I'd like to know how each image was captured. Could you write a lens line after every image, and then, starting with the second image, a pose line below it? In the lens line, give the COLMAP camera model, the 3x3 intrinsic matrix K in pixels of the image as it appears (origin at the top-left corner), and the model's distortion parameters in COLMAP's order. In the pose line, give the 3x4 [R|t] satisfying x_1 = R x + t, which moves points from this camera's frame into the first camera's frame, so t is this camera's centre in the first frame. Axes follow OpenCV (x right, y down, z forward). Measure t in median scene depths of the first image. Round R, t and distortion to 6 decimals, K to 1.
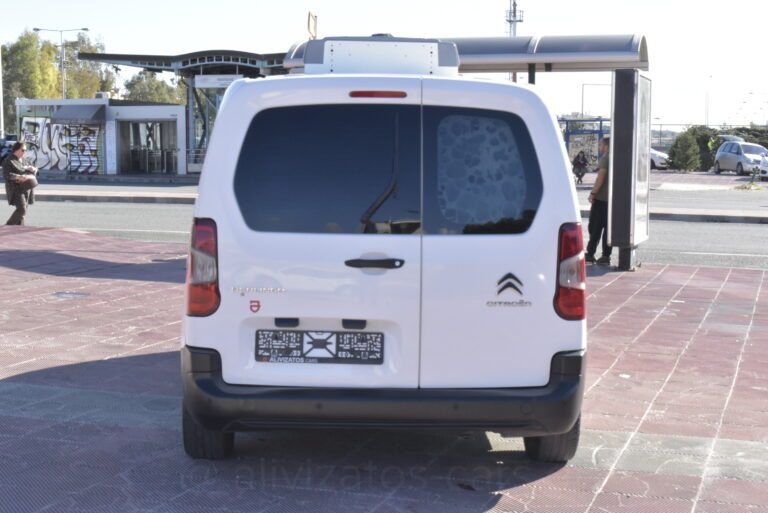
lens RADIAL K [[1233.3, 0, 407.6], [0, 1233.3, 253.5], [0, 0, 1]] dist [-0.010285, -0.101584]
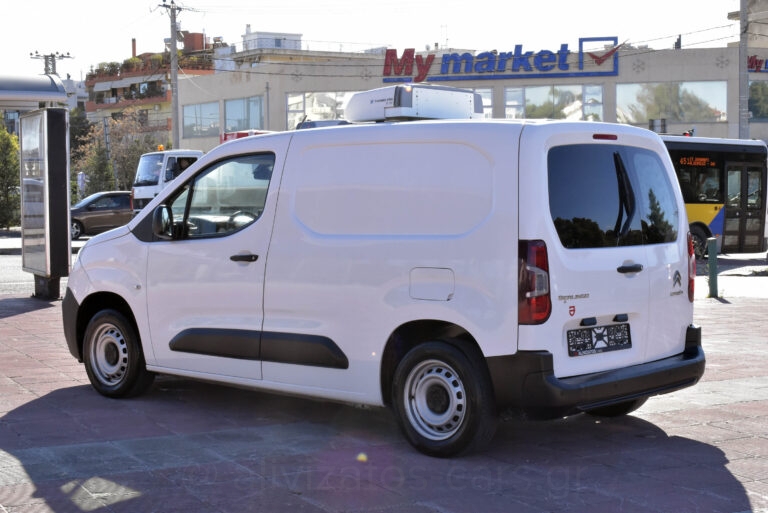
lens RADIAL K [[1233.3, 0, 407.6], [0, 1233.3, 253.5], [0, 0, 1]] dist [-0.010285, -0.101584]
pose [[0.692155, -0.052957, 0.719804, -1.091680], [0.076591, 0.997063, -0.000294, -0.024754], [-0.717674, 0.055333, 0.694178, 0.274027]]
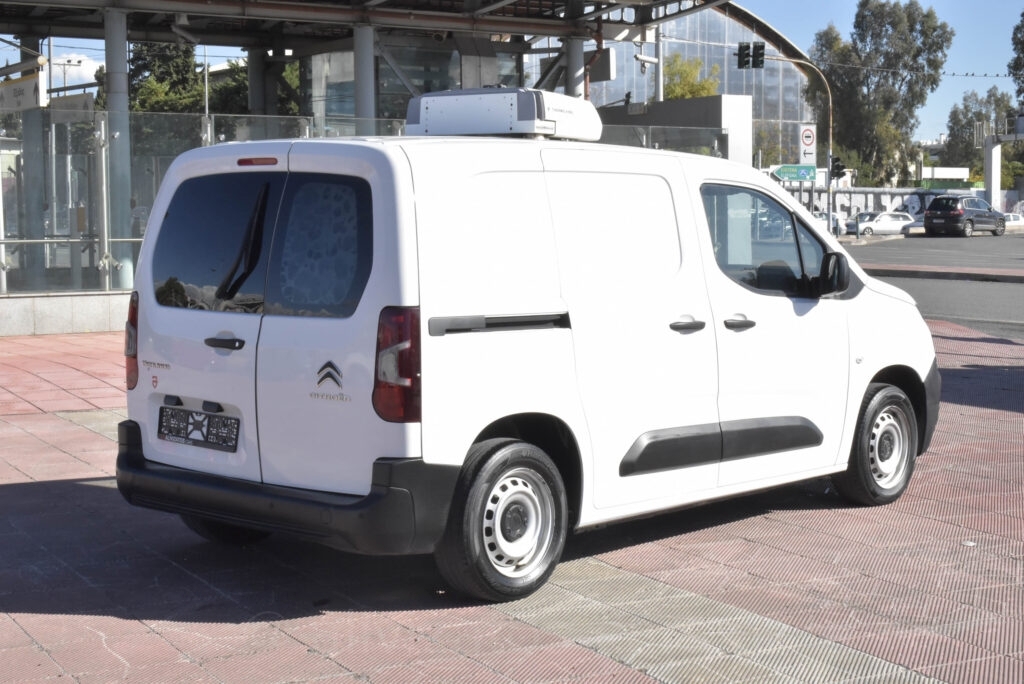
lens RADIAL K [[1770.6, 0, 512.0], [0, 1770.6, 342.0], [0, 0, 1]] dist [-0.043917, 0.145058]
pose [[0.712276, 0.042632, -0.700604, 1.055069], [-0.052553, 0.998591, 0.007335, -0.013933], [0.699929, 0.031594, 0.713513, 0.193190]]
